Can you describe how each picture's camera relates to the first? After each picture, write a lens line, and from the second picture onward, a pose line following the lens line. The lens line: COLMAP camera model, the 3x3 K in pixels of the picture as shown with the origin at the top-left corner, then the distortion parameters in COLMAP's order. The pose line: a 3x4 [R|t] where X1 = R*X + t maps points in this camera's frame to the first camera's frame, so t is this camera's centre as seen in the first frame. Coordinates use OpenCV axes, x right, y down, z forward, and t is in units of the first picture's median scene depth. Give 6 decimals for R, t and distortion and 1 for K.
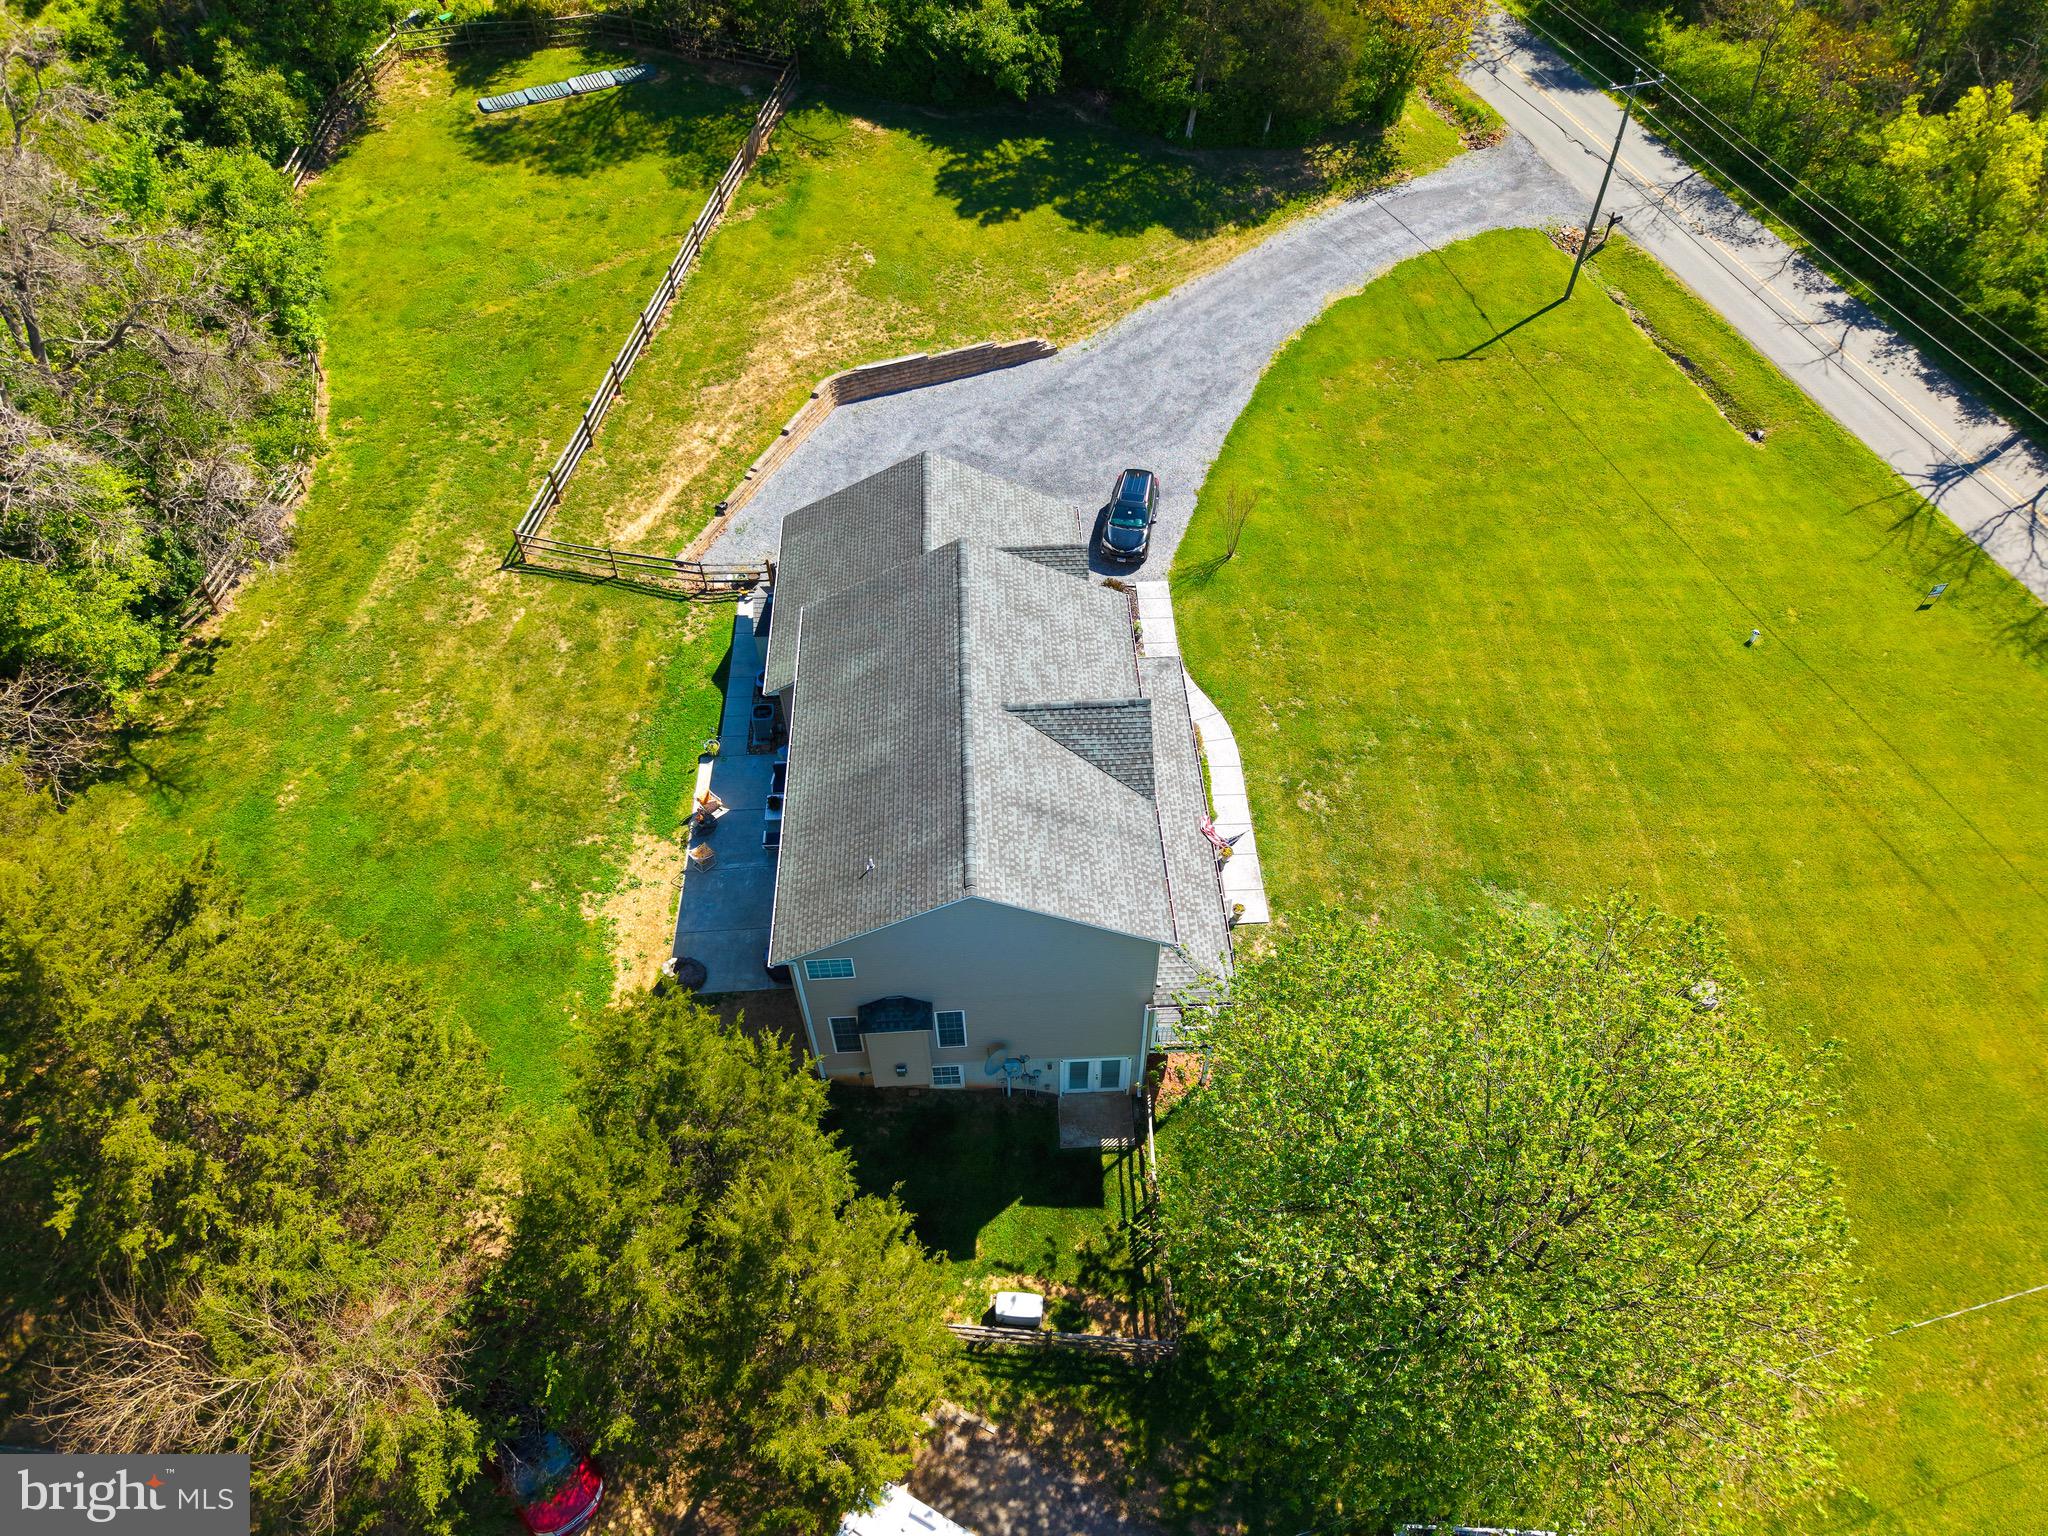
lens RADIAL K [[1377.4, 0, 1018.5], [0, 1377.4, 762.8], [0, 0, 1]] dist [0.010354, -0.002368]
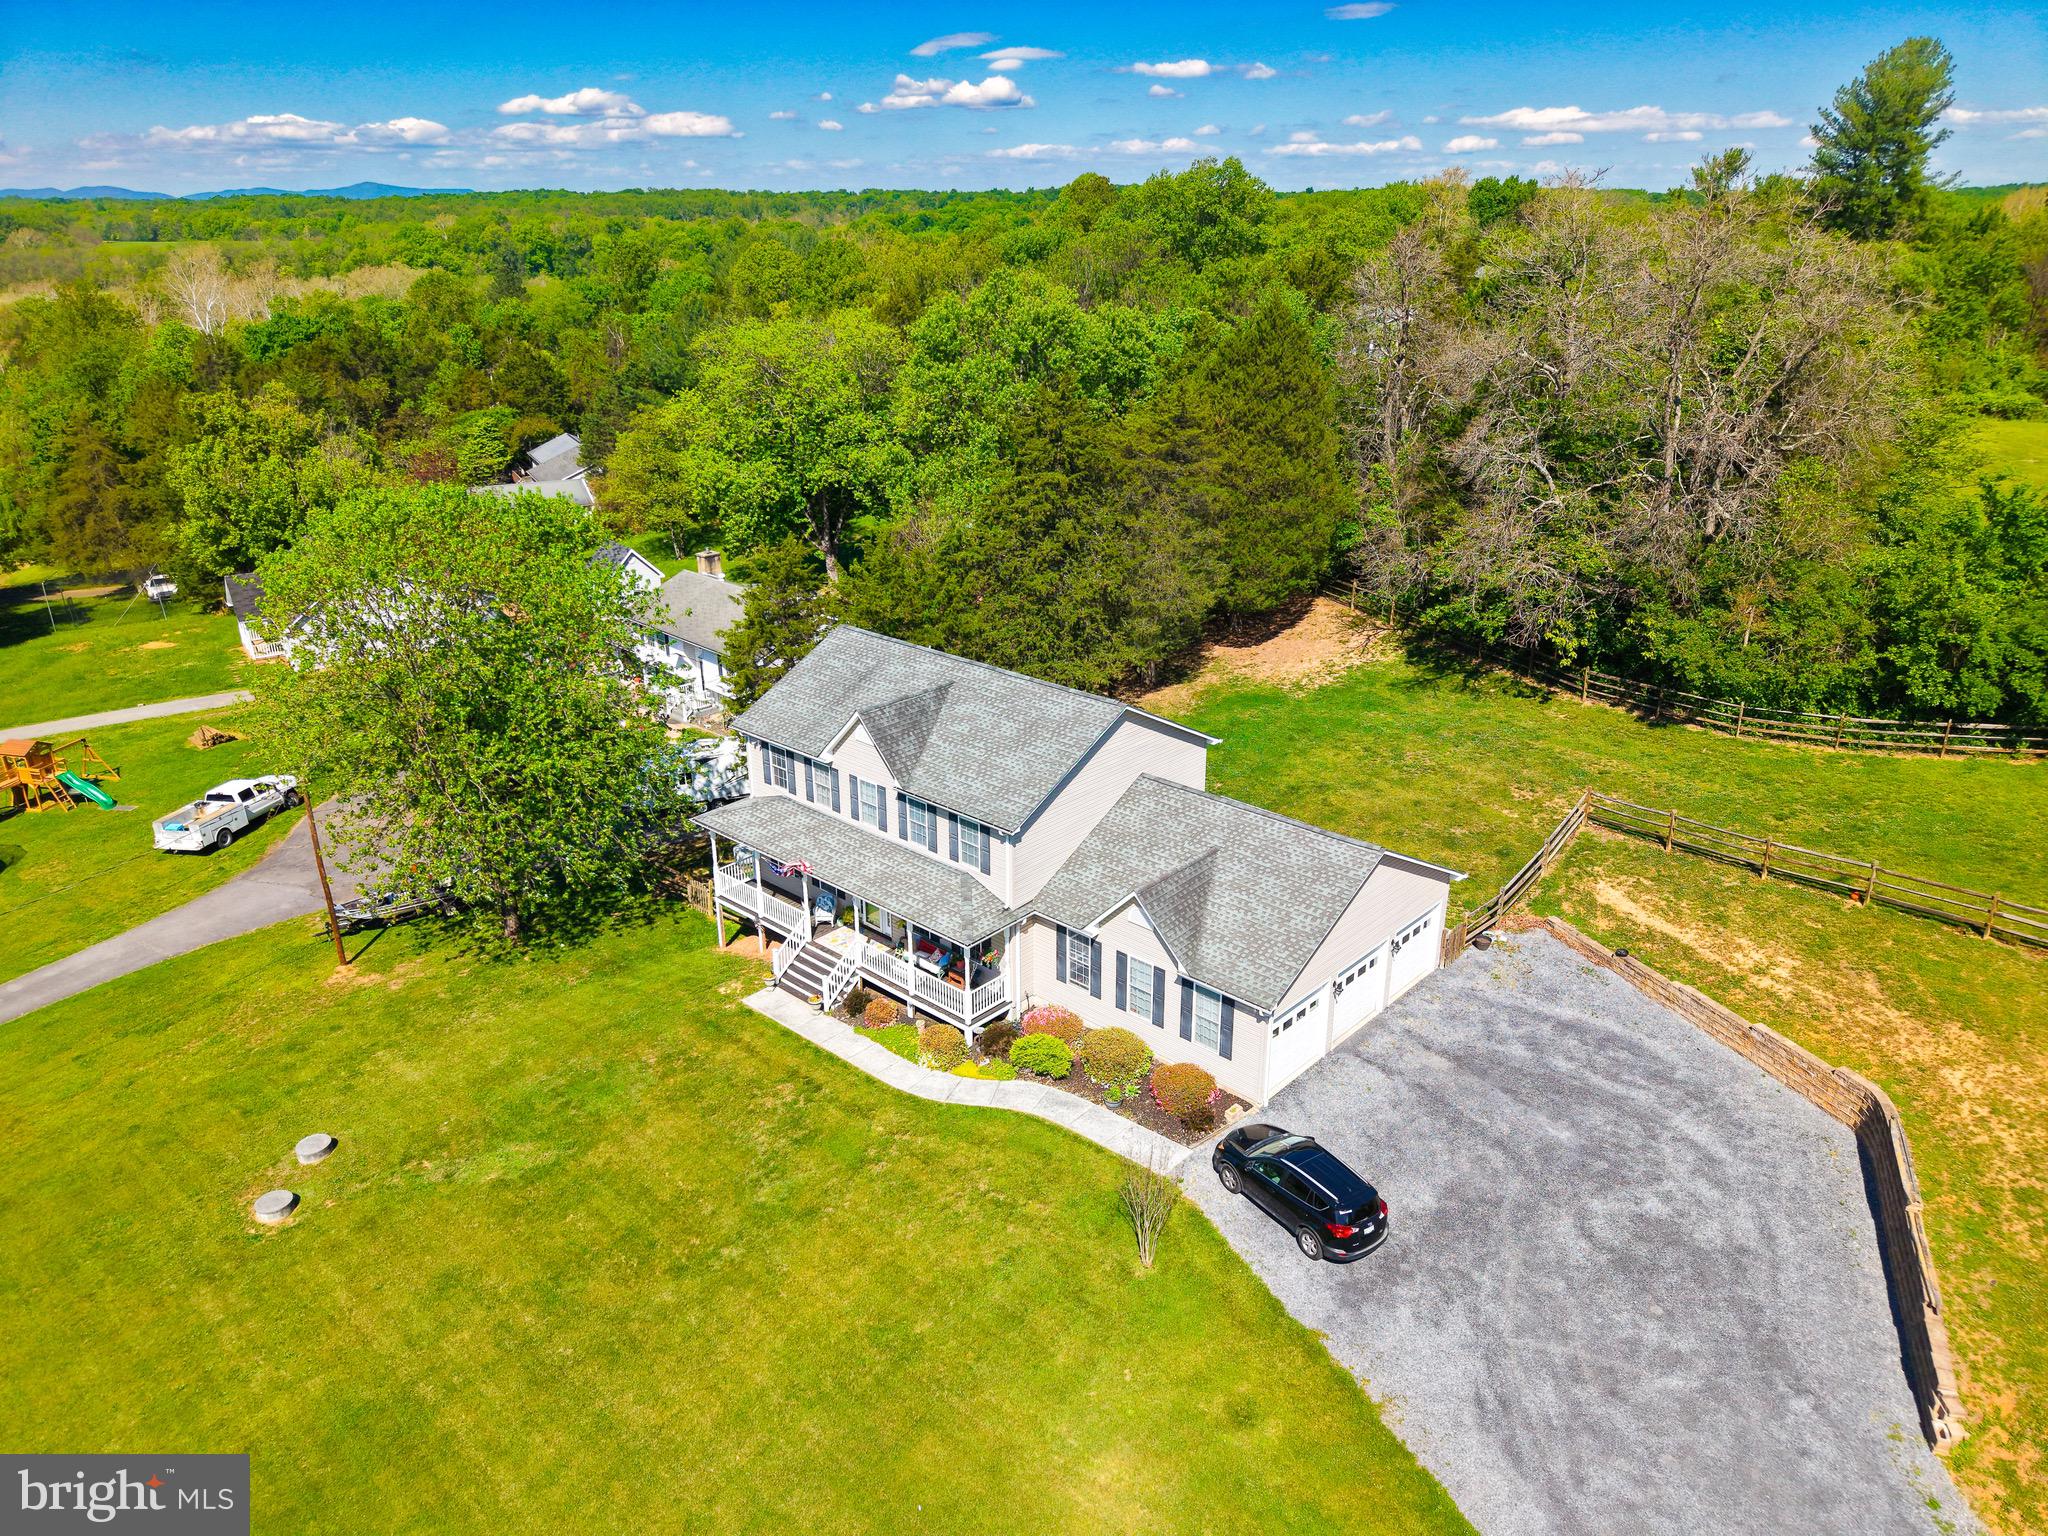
lens RADIAL K [[1392.3, 0, 1028.3], [0, 1392.3, 718.0], [0, 0, 1]] dist [0.016961, -0.015452]
pose [[-0.708928, 0.250799, -0.659183, 0.504614], [-0.518992, 0.447361, 0.728365, -0.638434], [0.477566, 0.858468, -0.186984, 0.861574]]
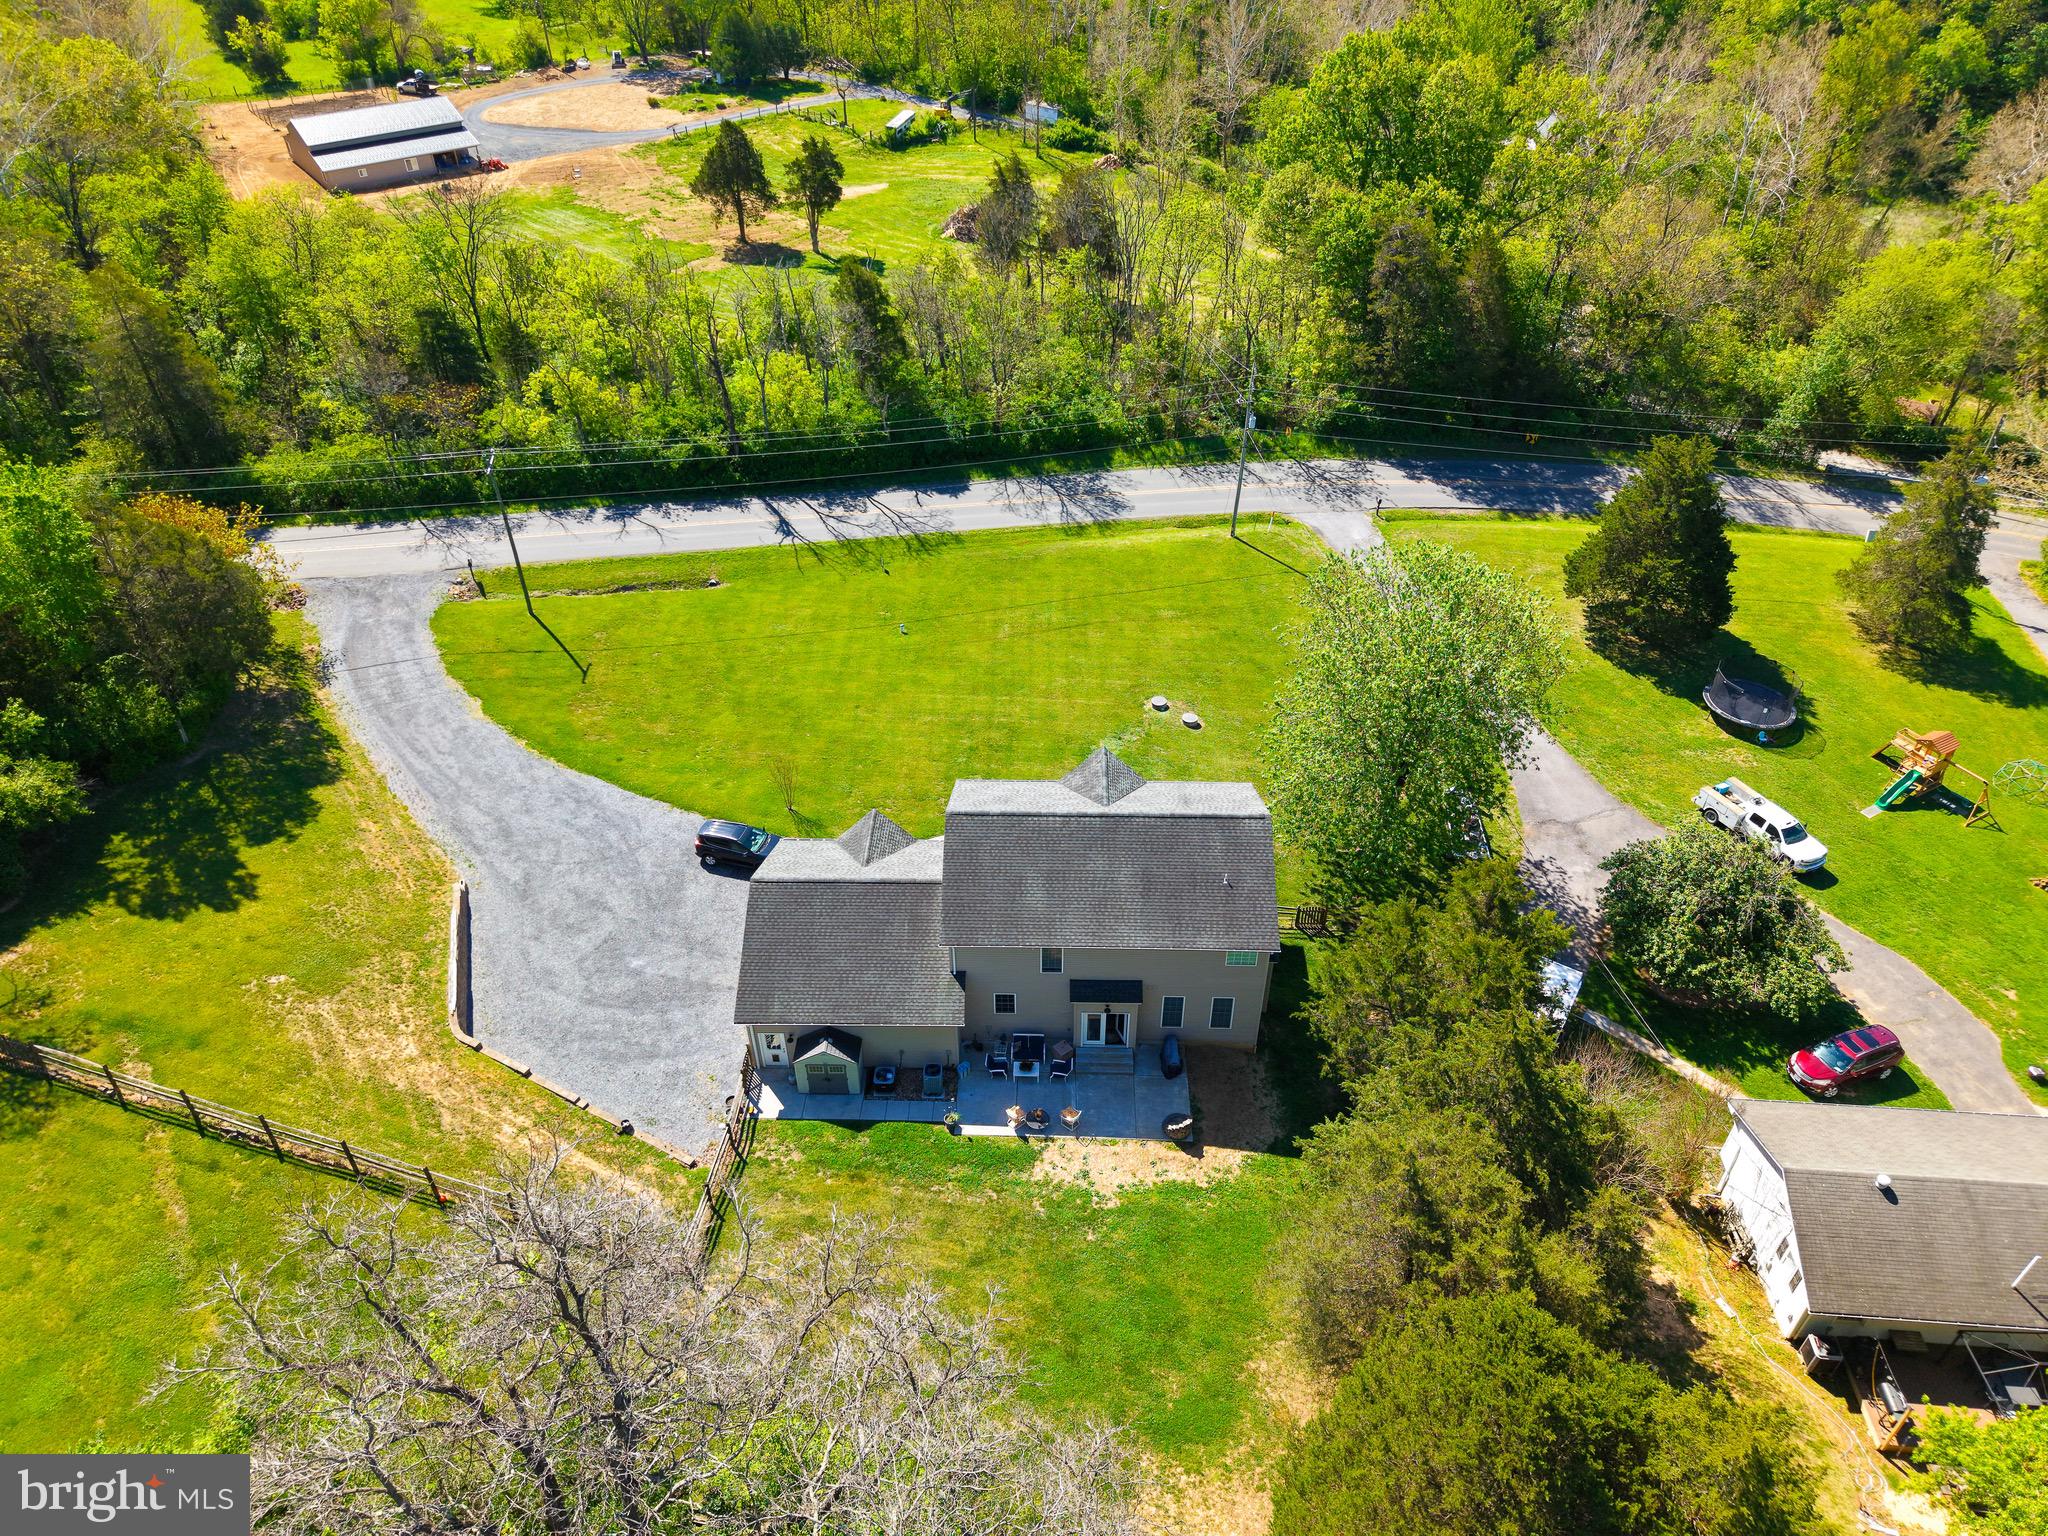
lens RADIAL K [[1389.1, 0, 1029.4], [0, 1389.1, 736.2], [0, 0, 1]] dist [0.001717, 0.000861]
pose [[0.066707, -0.598795, 0.798119, -0.807197], [0.749770, 0.557855, 0.355869, -0.470172], [-0.658327, 0.574667, 0.486172, 0.170844]]
